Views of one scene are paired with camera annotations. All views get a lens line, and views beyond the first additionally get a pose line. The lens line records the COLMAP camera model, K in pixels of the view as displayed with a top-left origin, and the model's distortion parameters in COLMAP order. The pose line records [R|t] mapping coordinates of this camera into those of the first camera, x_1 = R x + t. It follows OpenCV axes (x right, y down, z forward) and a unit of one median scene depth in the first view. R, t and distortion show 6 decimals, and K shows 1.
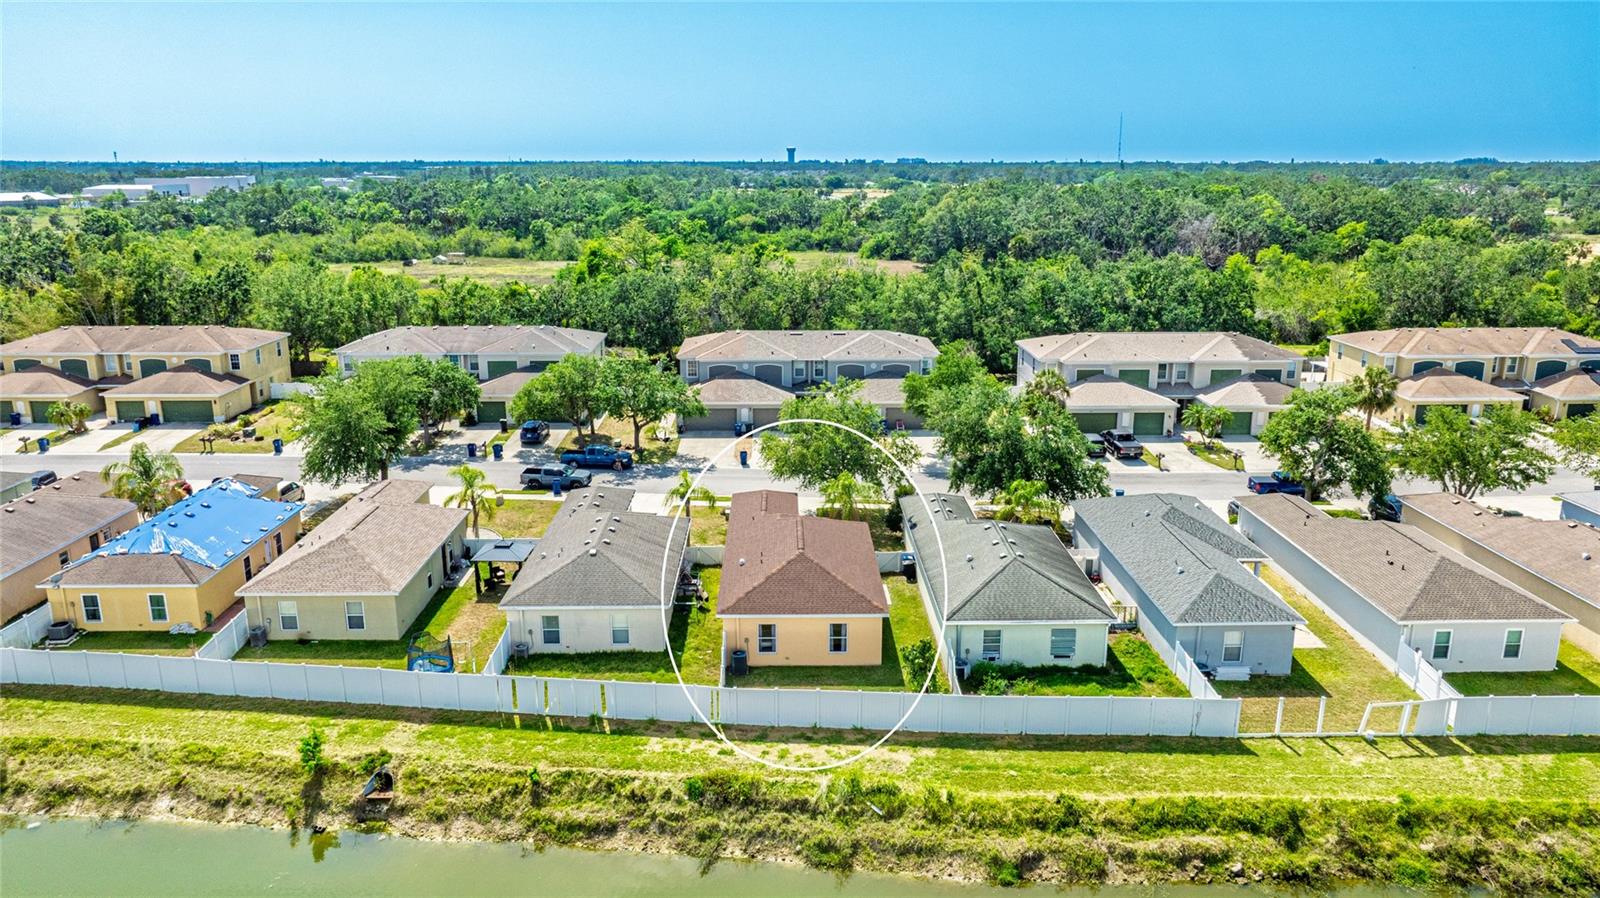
lens RADIAL K [[1122.1, 0, 801.1], [0, 1122.1, 442.7], [0, 0, 1]] dist [0.001129, -0.000108]
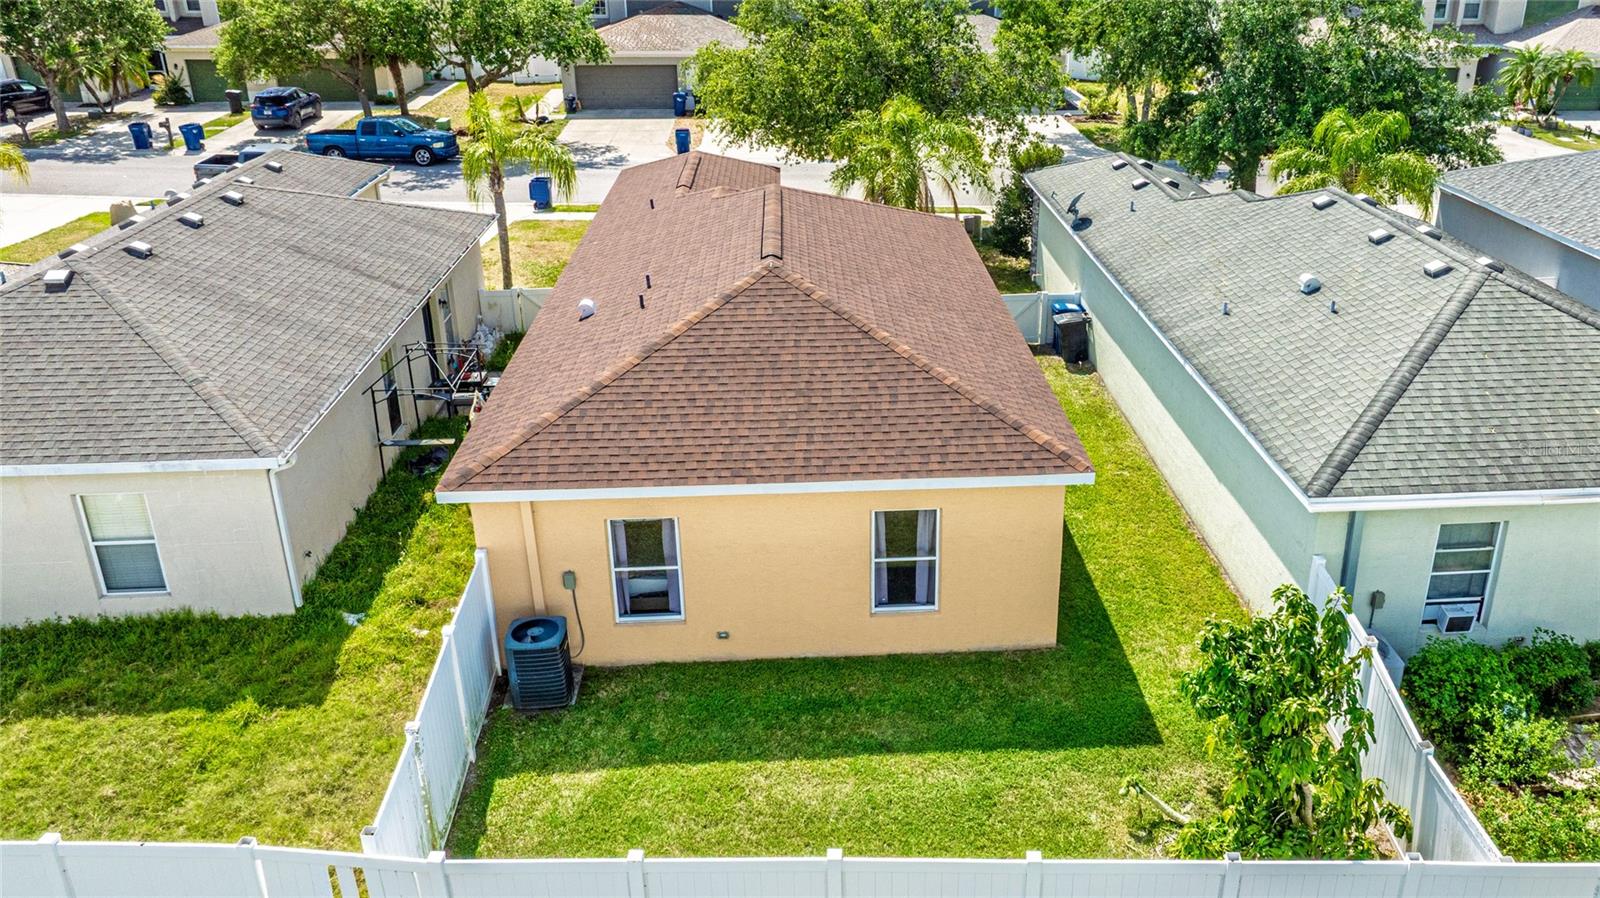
lens RADIAL K [[1279.5, 0, 801.0], [0, 1279.5, 445.8], [0, 0, 1]] dist [0.004911, 0.001404]
pose [[0.999722, -0.018892, -0.014072, 0.012253], [0.020926, 0.986535, 0.162207, 0.093729], [0.010818, -0.162456, 0.986656, 0.688728]]
